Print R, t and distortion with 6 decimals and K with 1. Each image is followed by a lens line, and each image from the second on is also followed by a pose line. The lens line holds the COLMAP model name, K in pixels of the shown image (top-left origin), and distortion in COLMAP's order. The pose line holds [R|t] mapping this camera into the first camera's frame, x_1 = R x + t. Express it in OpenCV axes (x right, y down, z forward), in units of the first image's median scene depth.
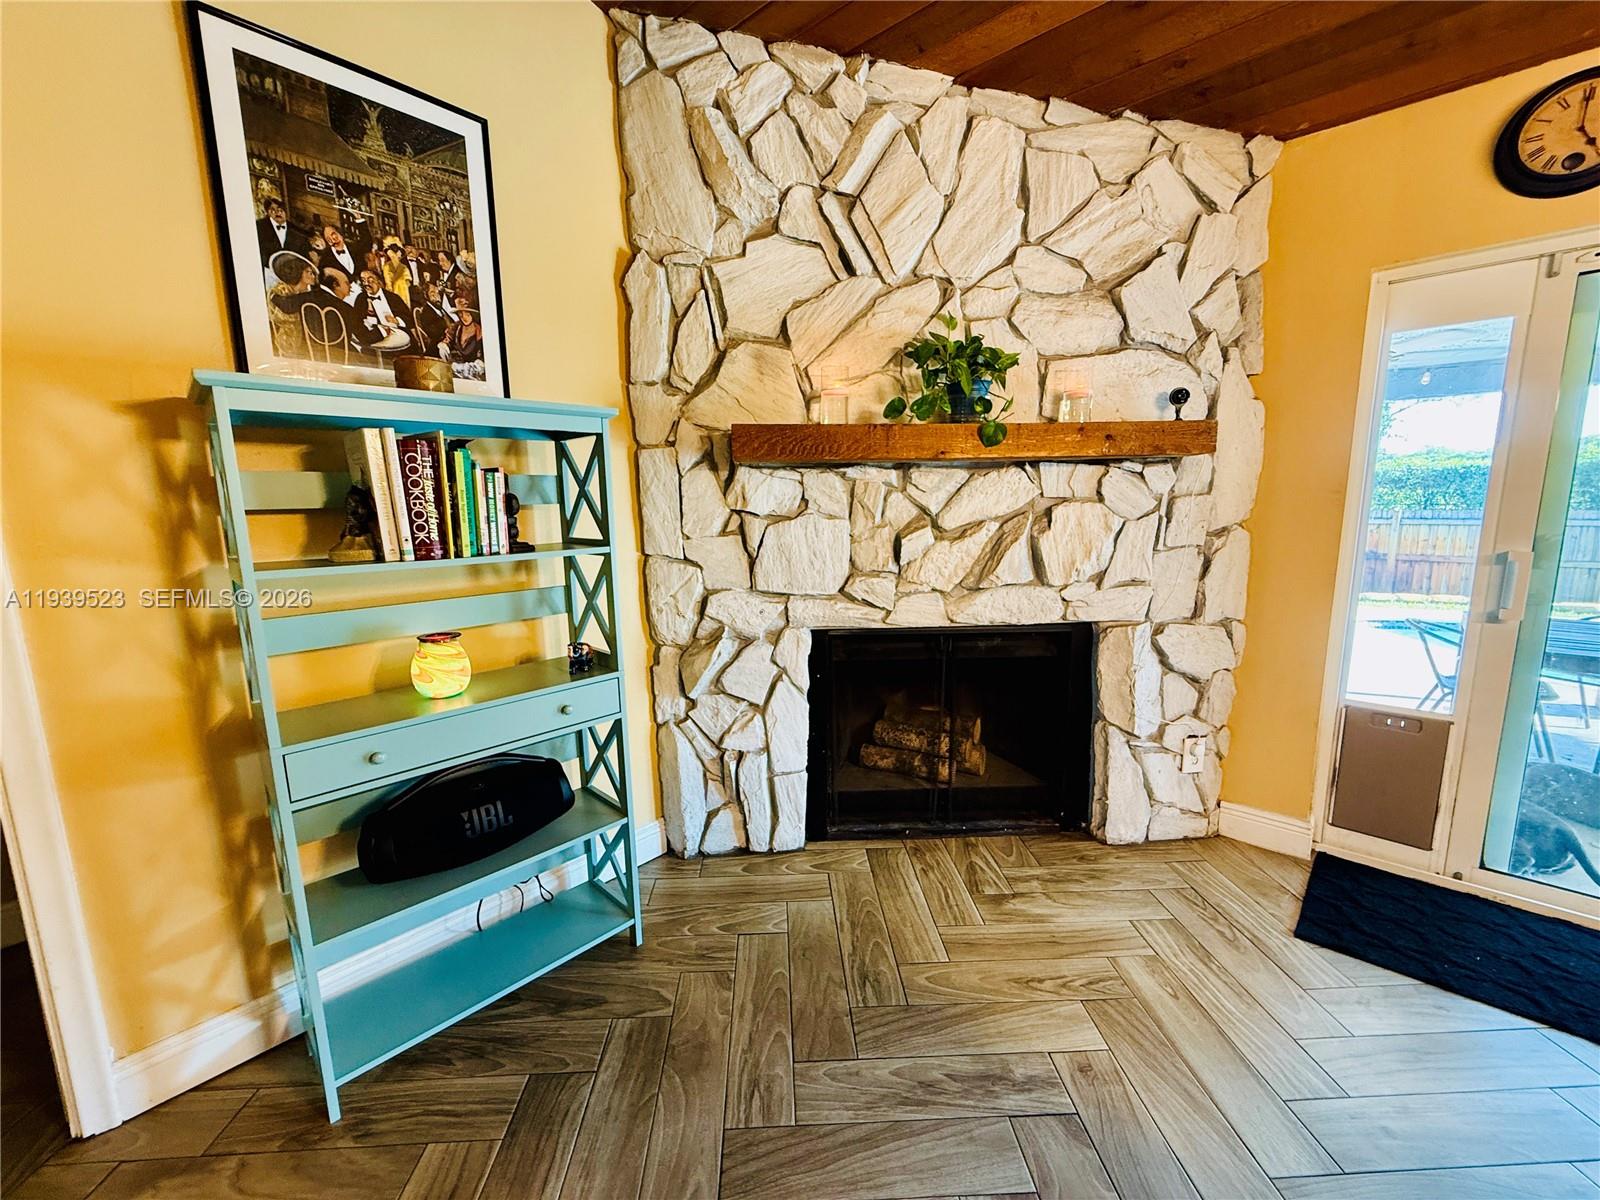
lens RADIAL K [[646.2, 0, 792.1], [0, 646.2, 603.9], [0, 0, 1]] dist [0.000418, -0.000139]
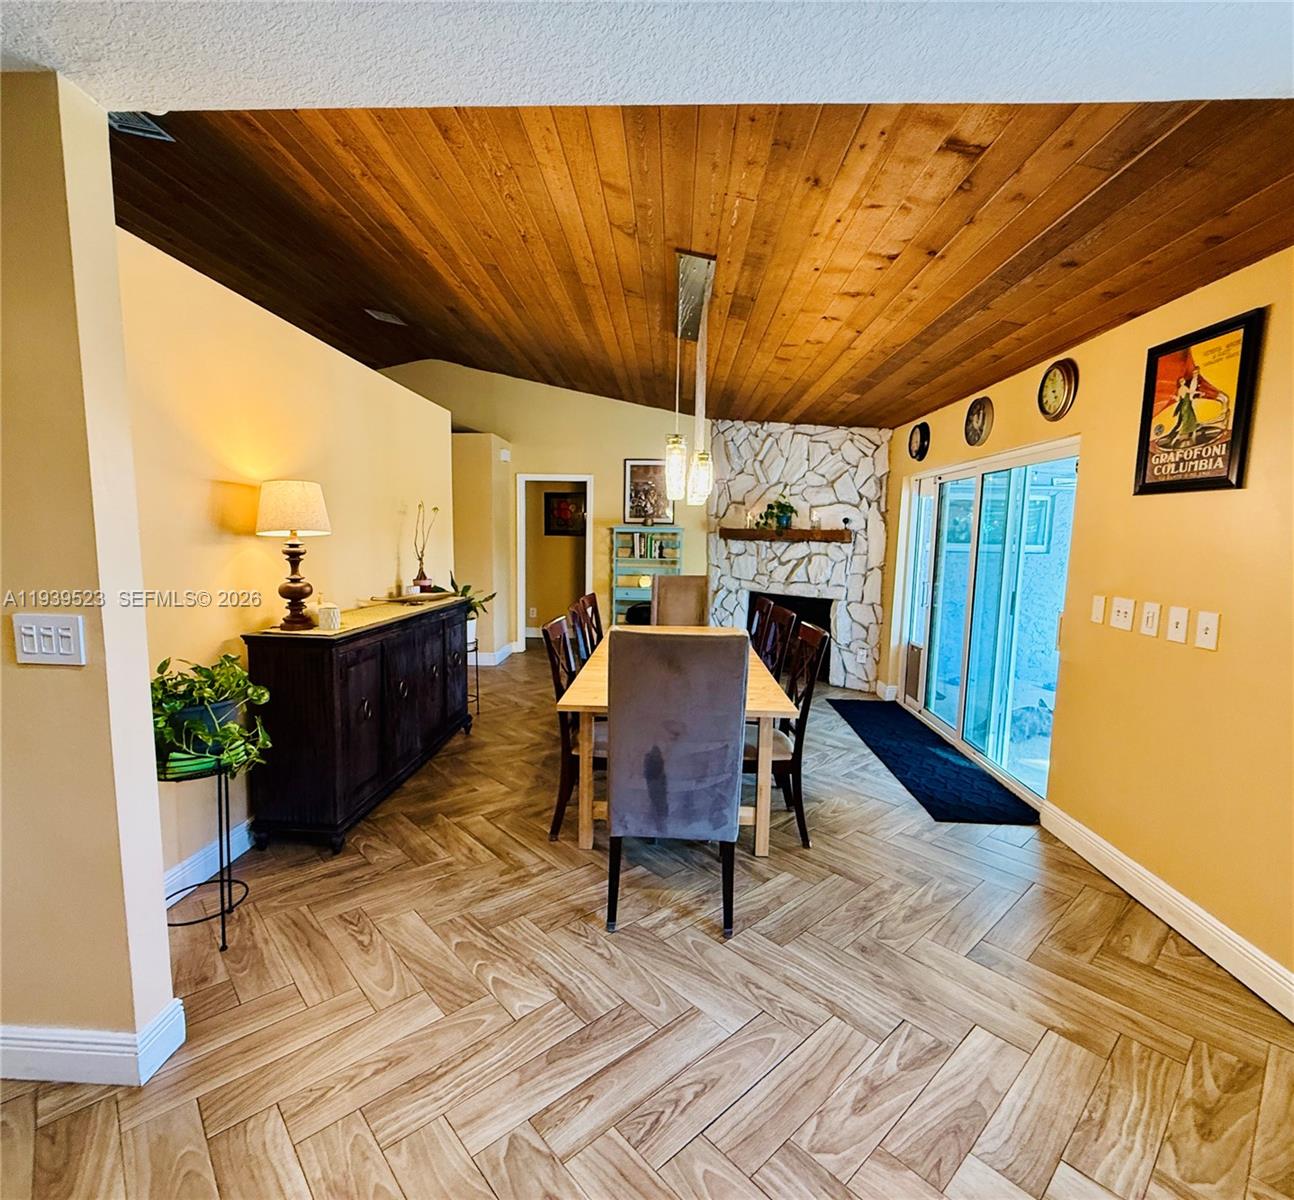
lens RADIAL K [[606.7, 0, 648.4], [0, 606.7, 601.3], [0, 0, 1]] dist [-0.000076, -0.000007]
pose [[0.644278, 0.113410, -0.756336, 2.105409], [-0.147898, 0.988752, 0.022274, 0.102753], [0.750354, 0.097509, 0.653804, -1.381061]]
